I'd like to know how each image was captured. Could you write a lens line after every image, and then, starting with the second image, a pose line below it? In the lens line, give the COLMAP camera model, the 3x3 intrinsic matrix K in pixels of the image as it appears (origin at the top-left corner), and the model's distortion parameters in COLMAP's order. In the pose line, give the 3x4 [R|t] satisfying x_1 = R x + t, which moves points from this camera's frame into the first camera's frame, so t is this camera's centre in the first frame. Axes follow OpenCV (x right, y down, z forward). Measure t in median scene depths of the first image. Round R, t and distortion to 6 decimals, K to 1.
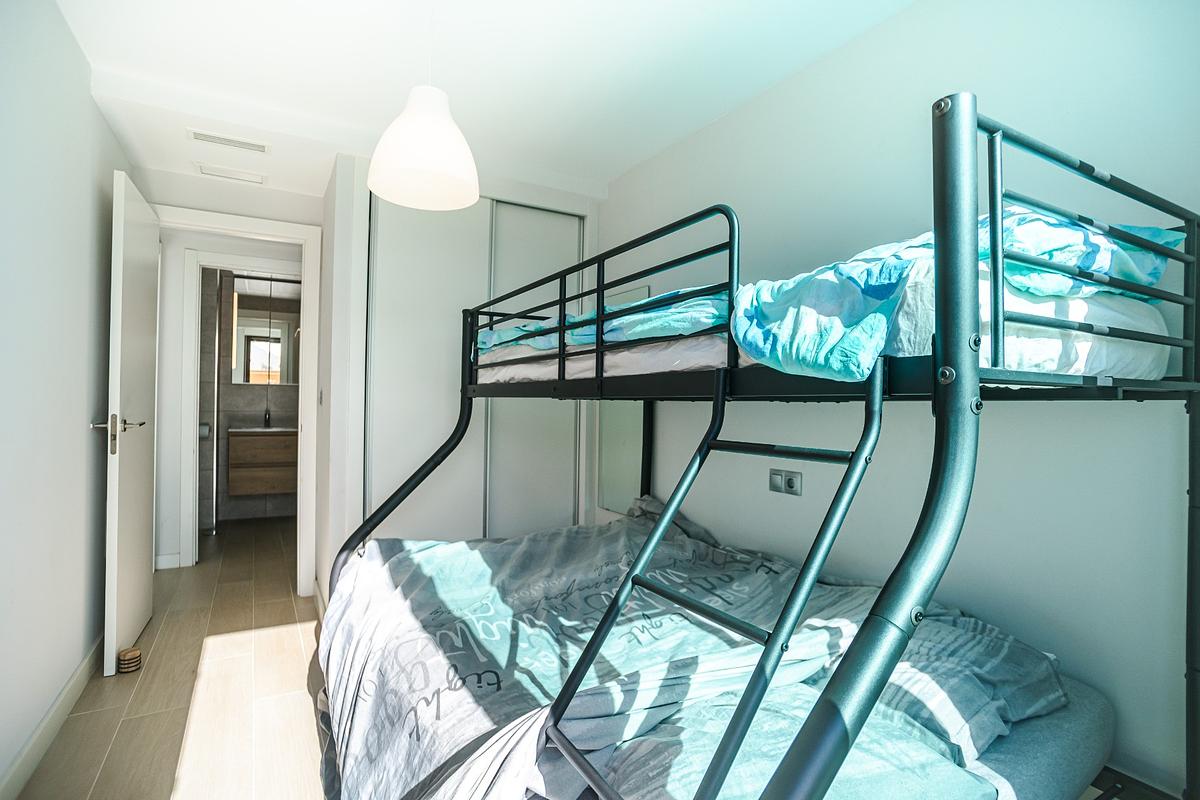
lens RADIAL K [[602.8, 0, 601.5], [0, 602.8, 390.9], [0, 0, 1]] dist [-0.089032, 0.049838]
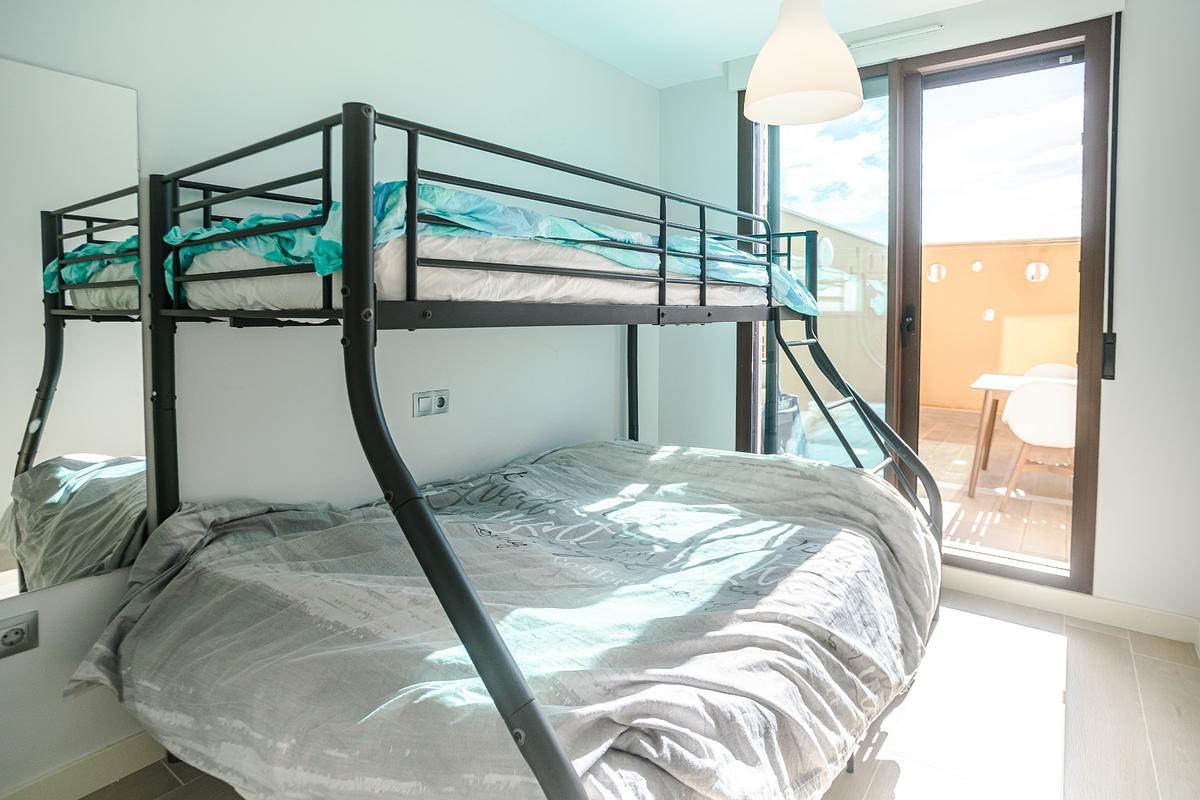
lens RADIAL K [[602.8, 0, 601.5], [0, 602.8, 390.9], [0, 0, 1]] dist [-0.089032, 0.049838]
pose [[-0.347188, -0.091177, 0.933353, -0.964059], [0.017310, 0.994470, 0.103586, 0.016067], [-0.937636, 0.052120, -0.343690, 1.466776]]
